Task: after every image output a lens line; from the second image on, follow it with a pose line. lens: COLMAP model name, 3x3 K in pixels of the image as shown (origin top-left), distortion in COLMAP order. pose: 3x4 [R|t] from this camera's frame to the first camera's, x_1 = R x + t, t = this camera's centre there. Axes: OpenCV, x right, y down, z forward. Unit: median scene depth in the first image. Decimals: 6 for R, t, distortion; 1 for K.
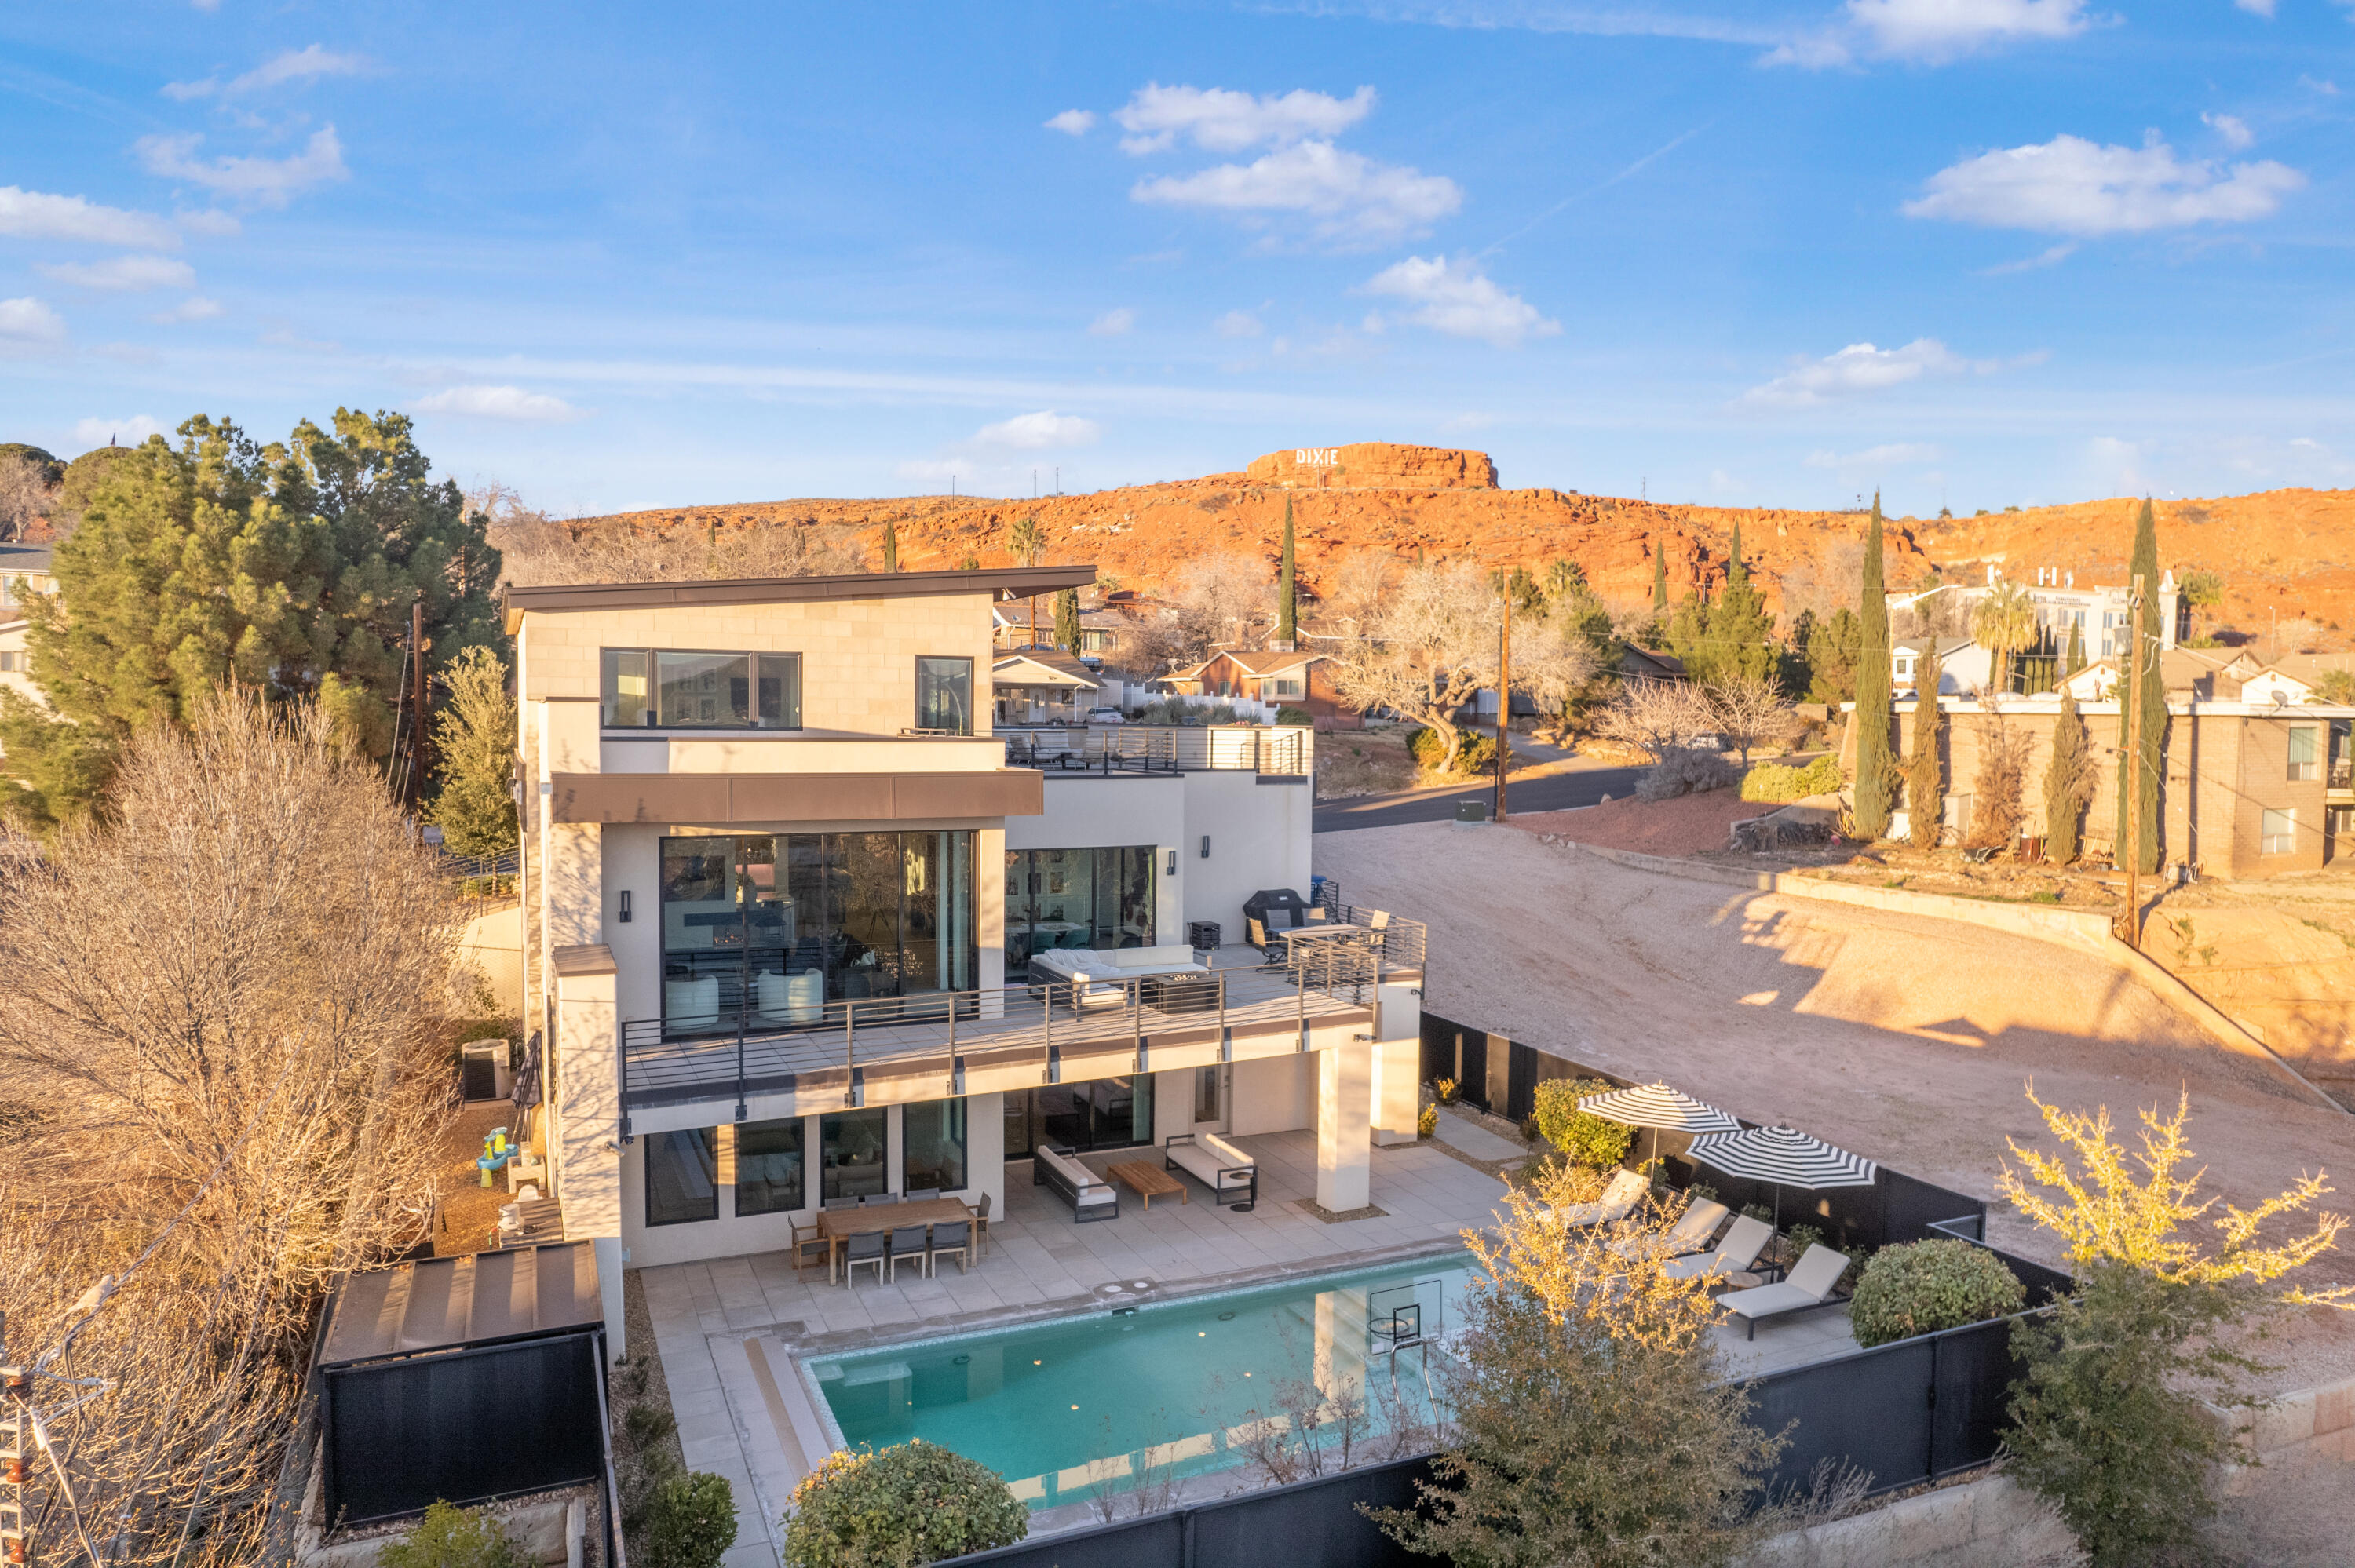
lens RADIAL K [[1508.9, 0, 1183.4], [0, 1508.9, 792.1], [0, 0, 1]] dist [-0.081849, 0.078961]
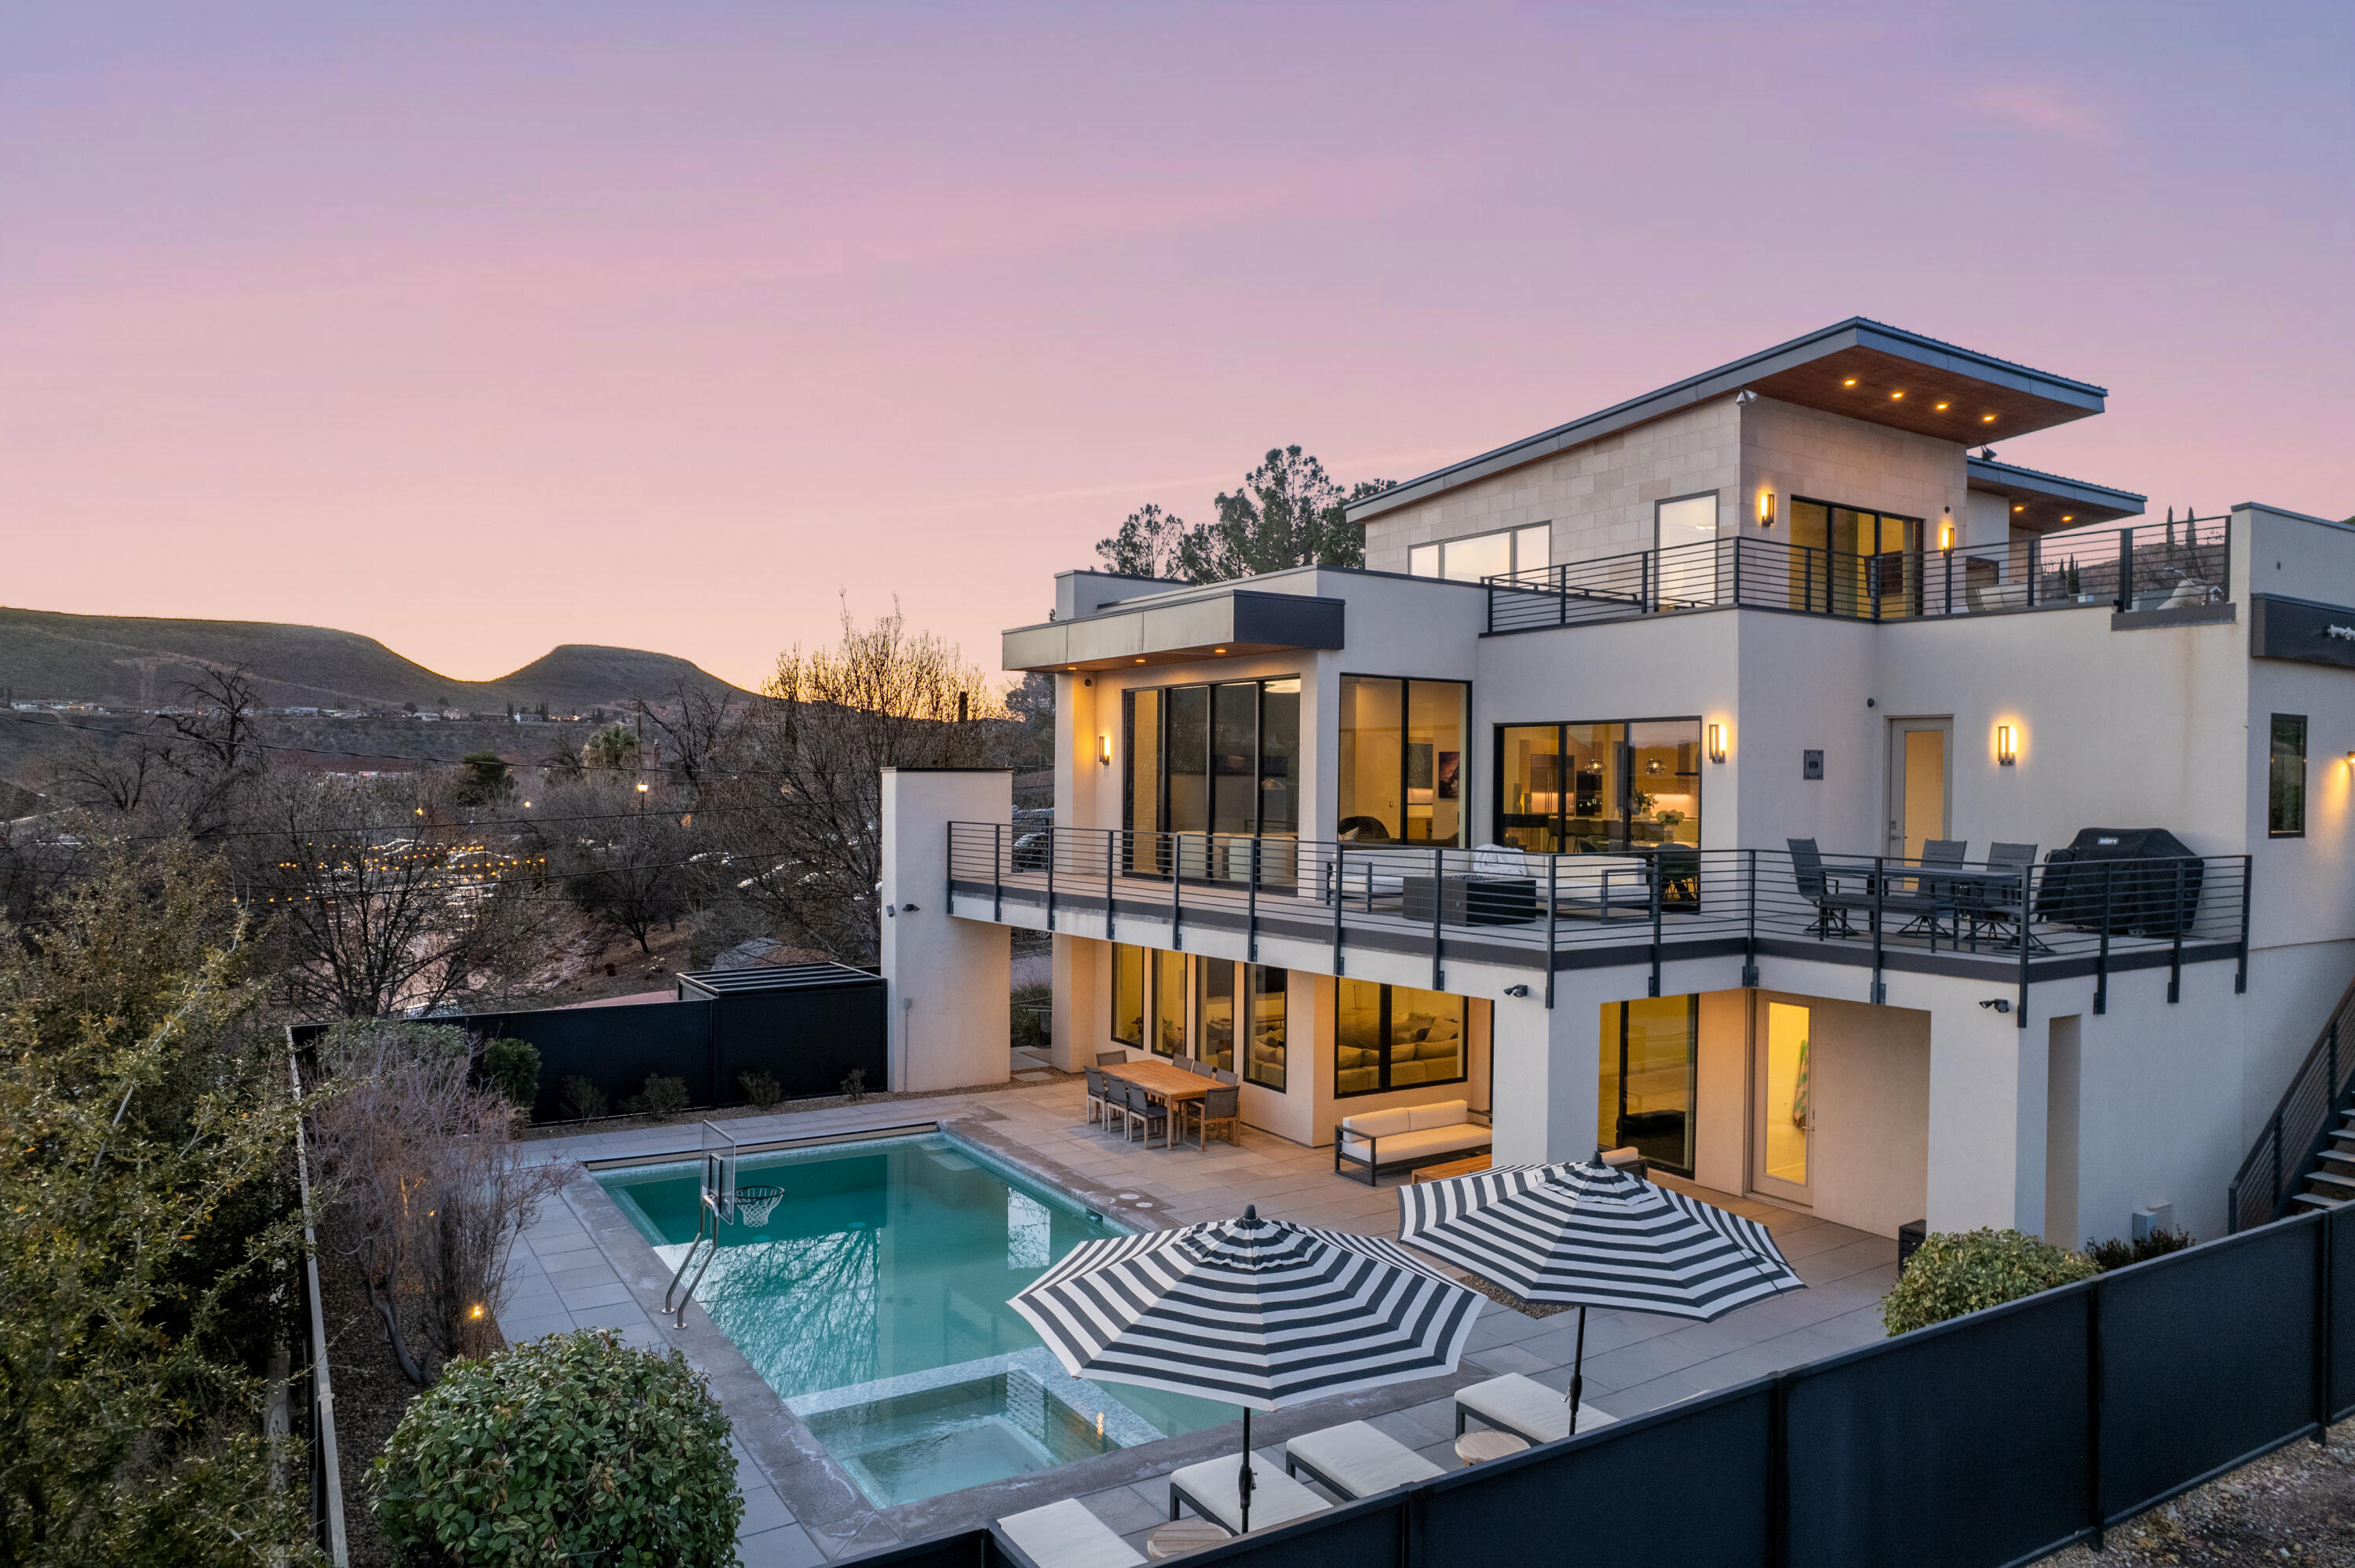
lens RADIAL K [[1508.9, 0, 1183.4], [0, 1508.9, 792.1], [0, 0, 1]] dist [-0.081849, 0.078961]
pose [[0.132597, 0.000861, -0.991170, 0.665985], [-0.061004, 0.998111, -0.007293, 0.096916], [0.989291, 0.061432, 0.132399, 0.775938]]
